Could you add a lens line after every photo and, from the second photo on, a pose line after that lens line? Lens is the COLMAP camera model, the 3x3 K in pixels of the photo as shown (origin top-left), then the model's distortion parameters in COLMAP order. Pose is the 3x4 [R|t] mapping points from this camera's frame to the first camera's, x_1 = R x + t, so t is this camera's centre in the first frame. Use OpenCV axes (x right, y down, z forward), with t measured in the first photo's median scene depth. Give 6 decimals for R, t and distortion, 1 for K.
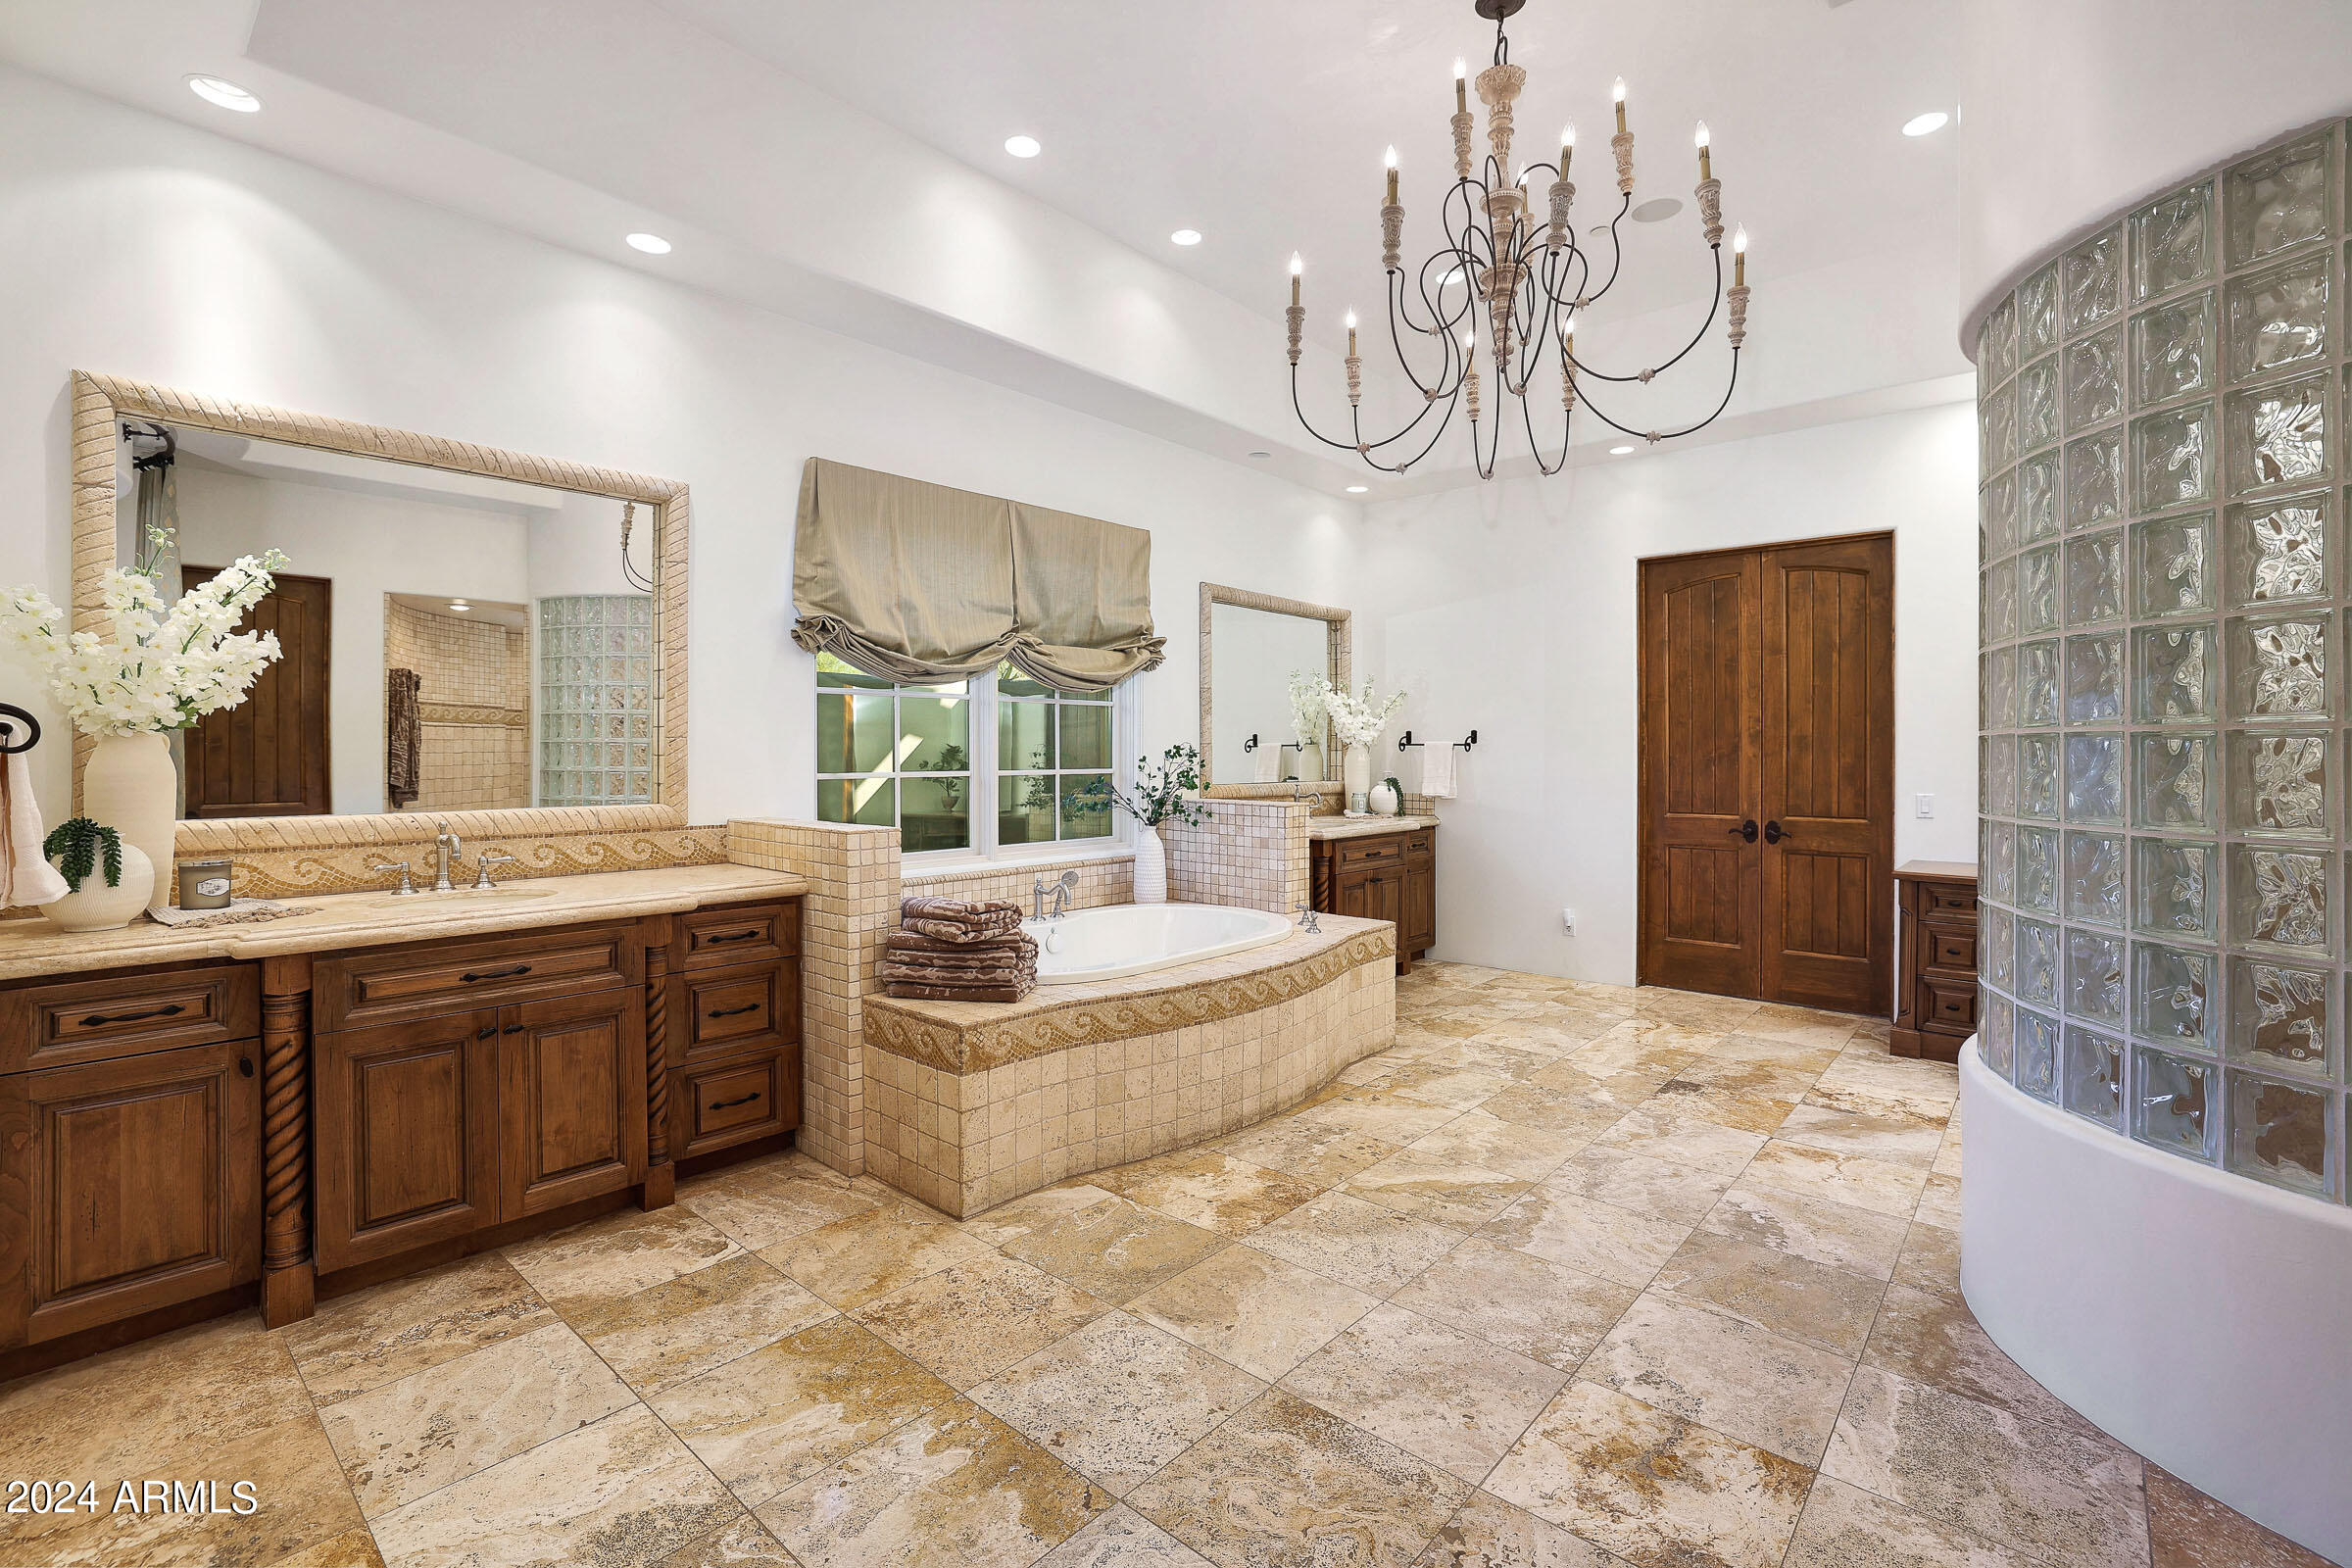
lens RADIAL K [[1040.8, 0, 1177.2], [0, 1040.8, 762.0], [0, 0, 1]] dist [-0.031978, 0.011486]
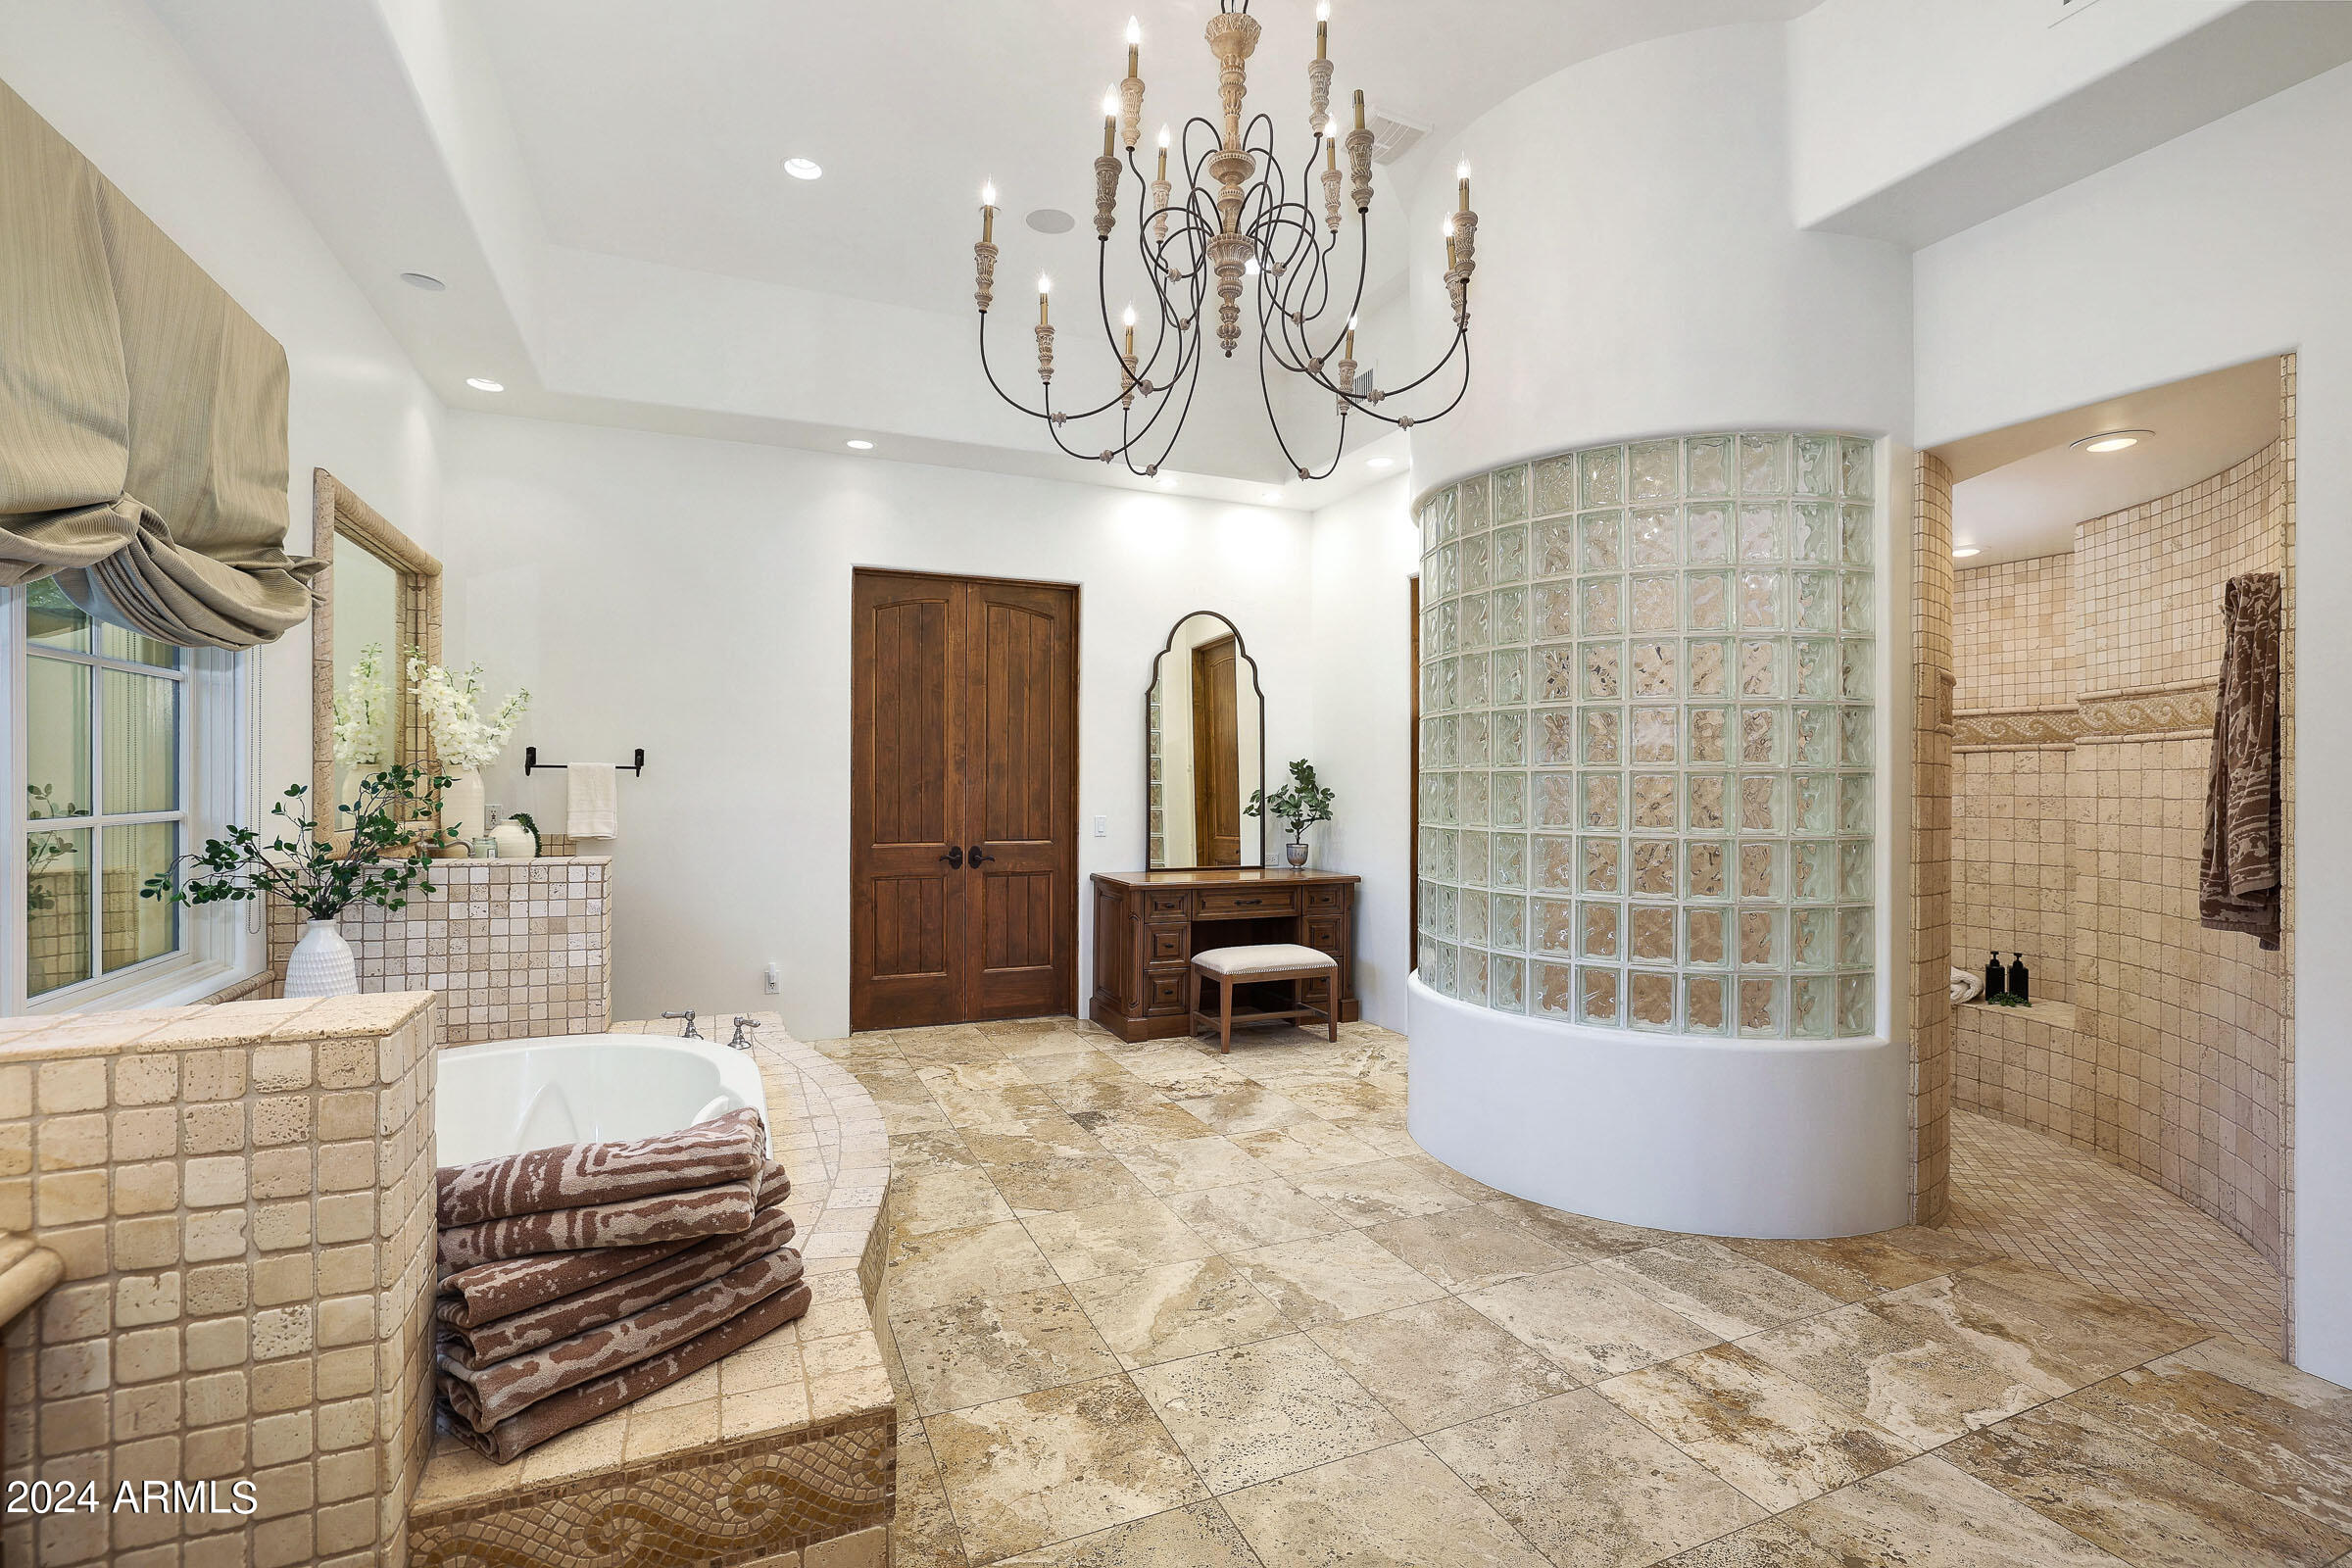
lens RADIAL K [[1062.0, 0, 1176.0], [0, 1062.0, 784.0], [0, 0, 1]] dist [-0.052919, 0.026762]
pose [[0.419288, -0.001713, 0.907852, -0.417840], [0.003144, 0.999995, 0.000435, -0.006305], [-0.907848, 0.002673, 0.419291, 0.527847]]
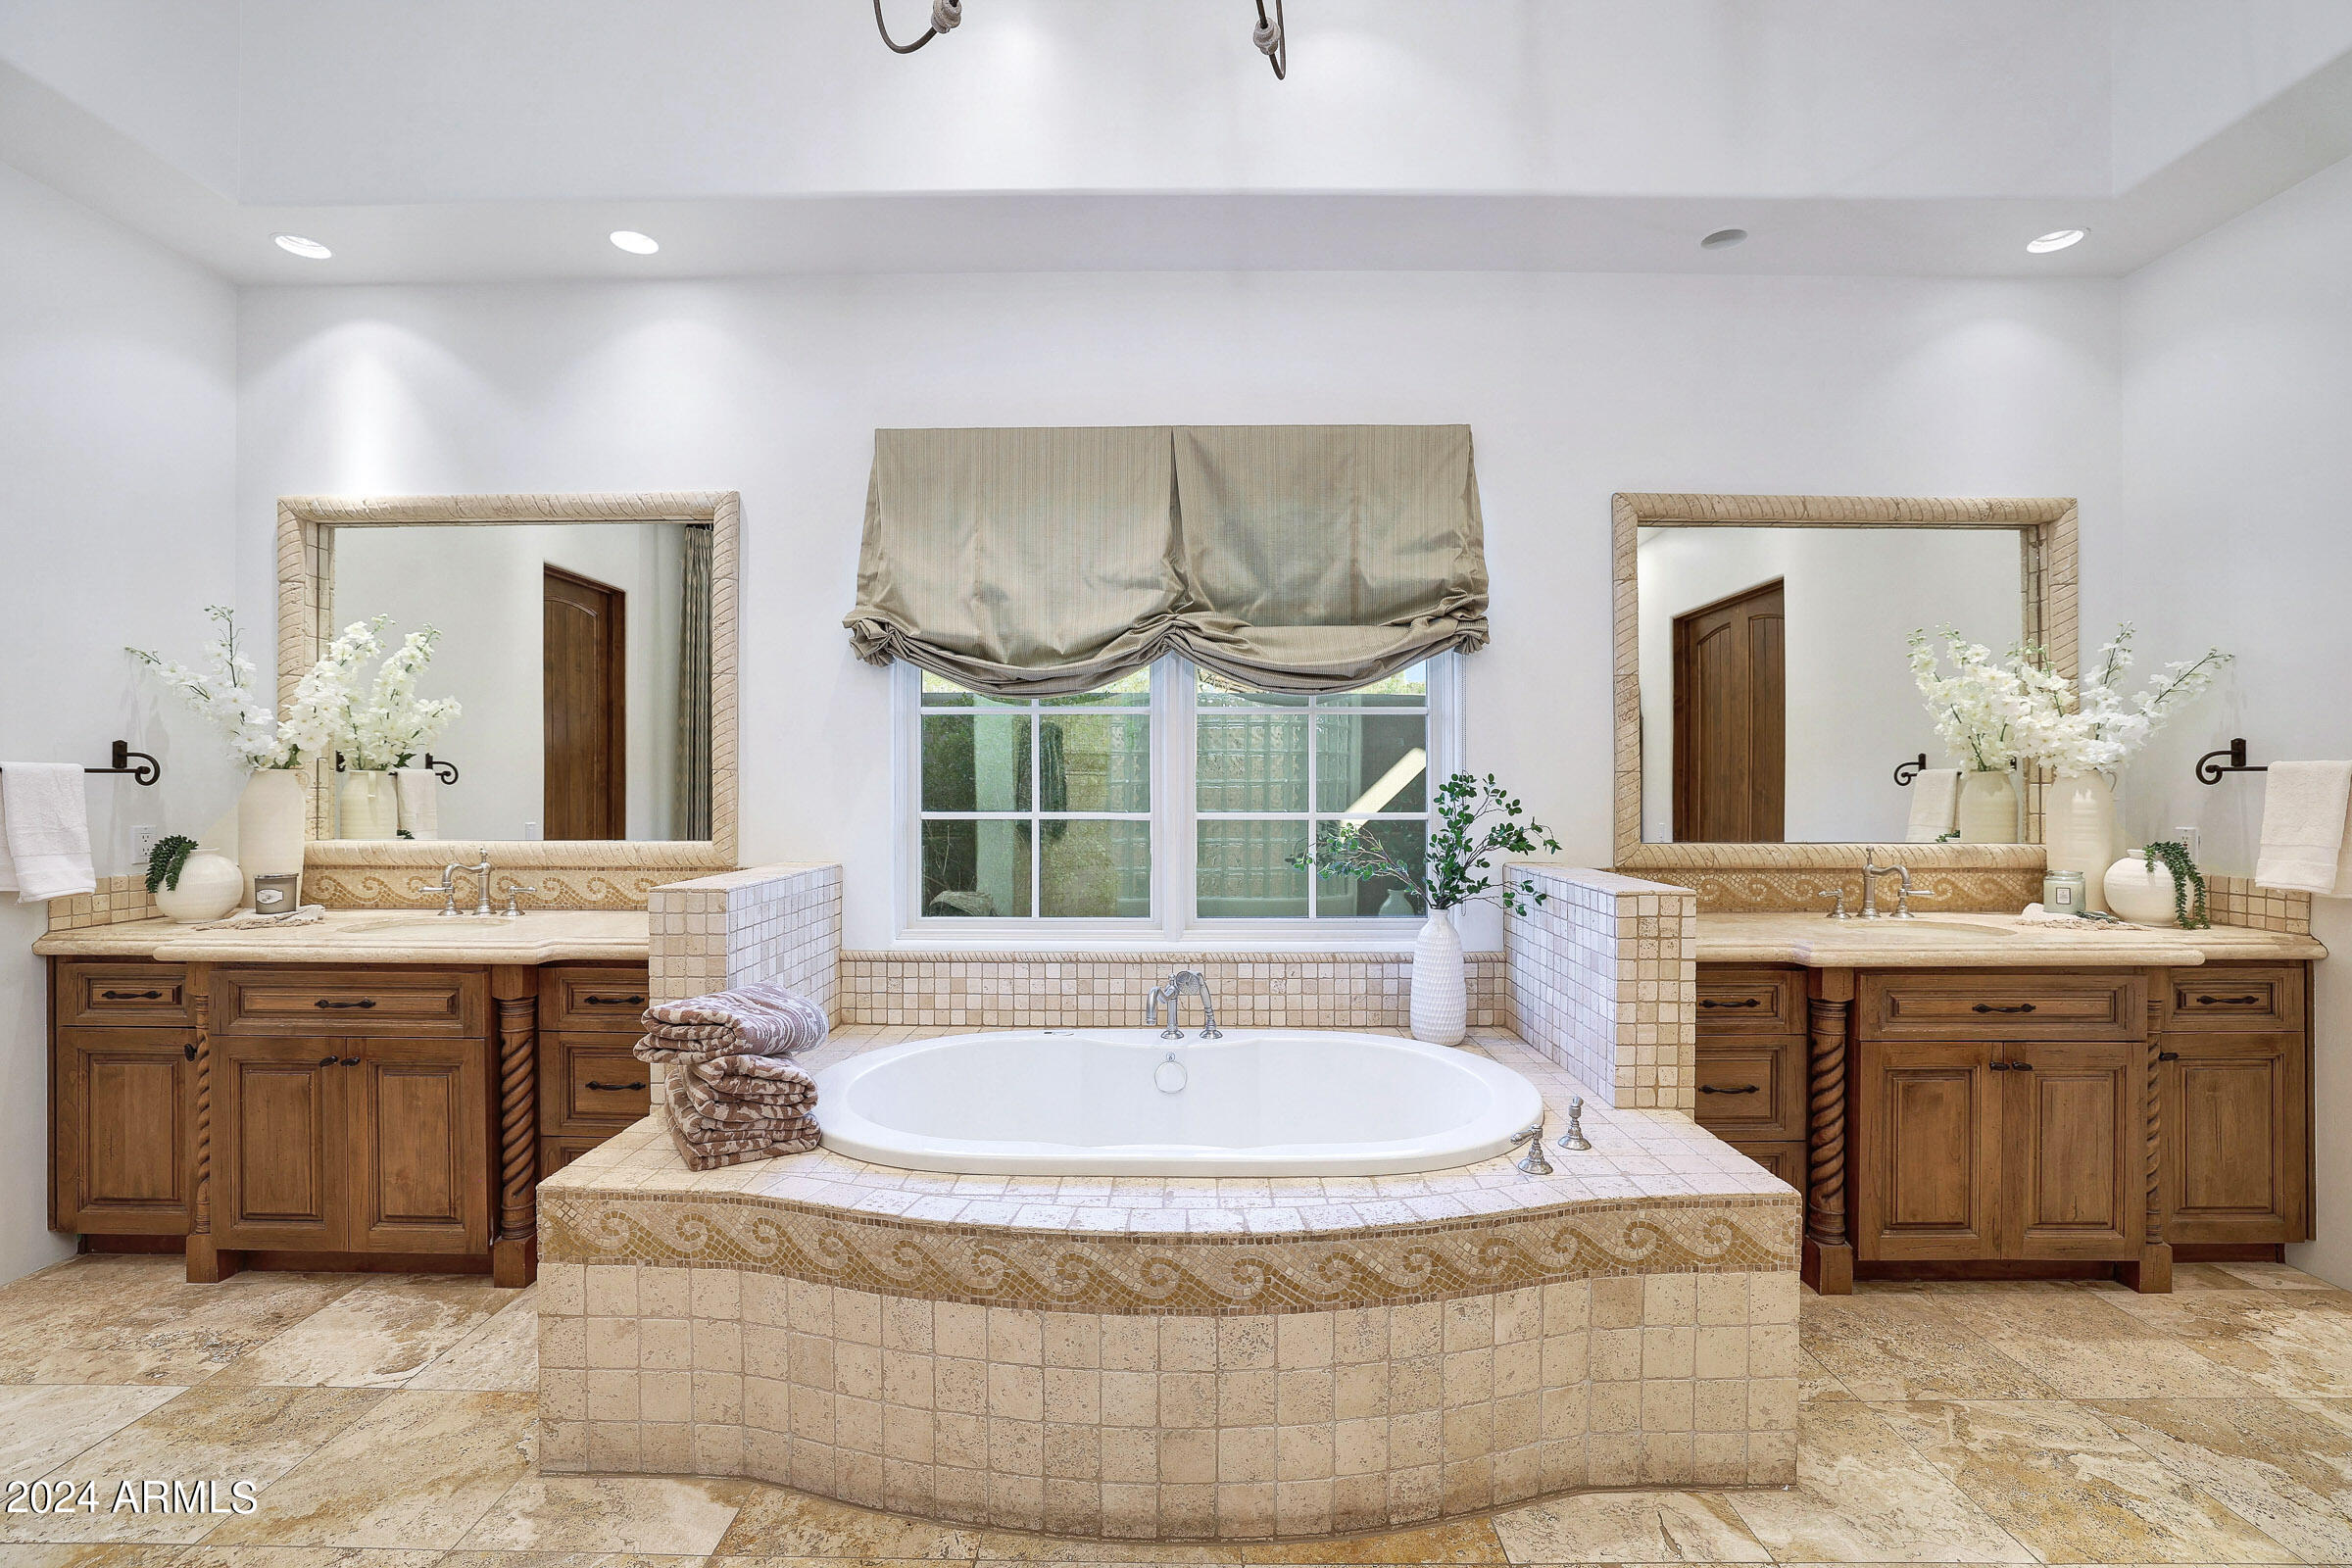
lens RADIAL K [[1016.1, 0, 1176.0], [0, 1016.1, 784.0], [0, 0, 1]] dist [-0.043763, 0.015331]
pose [[0.660087, -0.001573, -0.751188, 0.418229], [-0.007339, 0.999937, -0.008542, -0.005961], [0.751154, 0.011151, 0.660033, 0.658771]]
